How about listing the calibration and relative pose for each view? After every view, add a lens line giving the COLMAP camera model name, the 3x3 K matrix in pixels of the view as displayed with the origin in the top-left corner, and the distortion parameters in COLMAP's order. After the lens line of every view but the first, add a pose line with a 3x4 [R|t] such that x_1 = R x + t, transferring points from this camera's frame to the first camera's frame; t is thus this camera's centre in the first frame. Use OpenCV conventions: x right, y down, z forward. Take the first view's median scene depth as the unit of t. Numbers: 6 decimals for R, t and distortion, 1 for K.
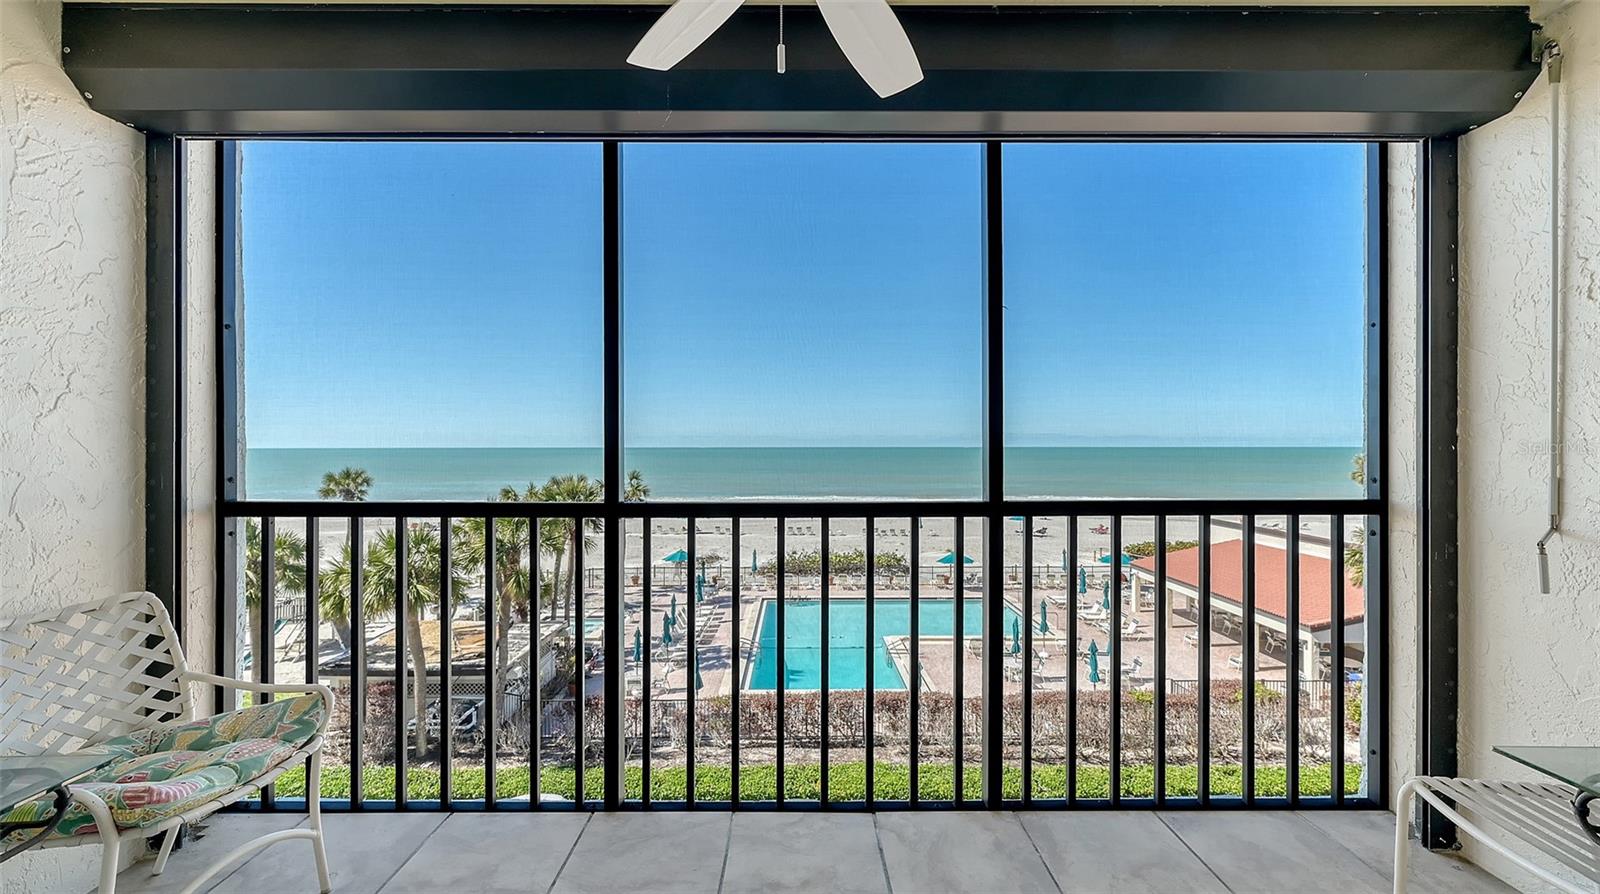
lens RADIAL K [[650.7, 0, 787.2], [0, 650.7, 437.7], [0, 0, 1]] dist [0.002495, -0.000368]
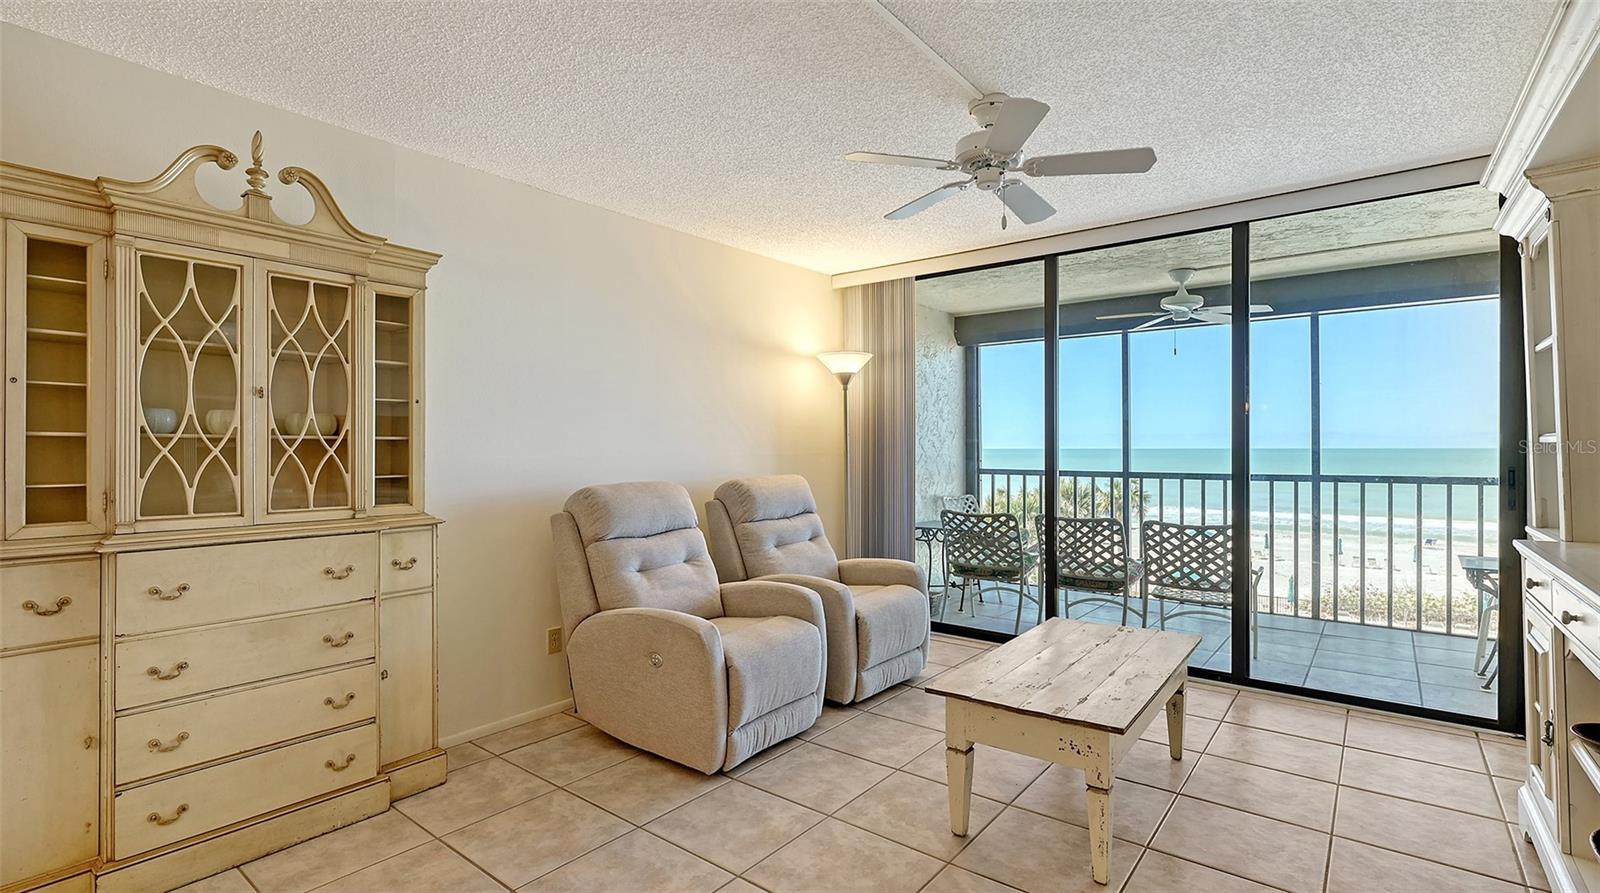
lens RADIAL K [[746.7, 0, 783.5], [0, 746.7, 435.7], [0, 0, 1]] dist [-0.002507, 0.000312]
pose [[0.785283, -0.010768, -0.619043, 0.058533], [0.007896, 0.999942, -0.007376, -0.003250], [0.619086, 0.000904, 0.785322, -0.251965]]
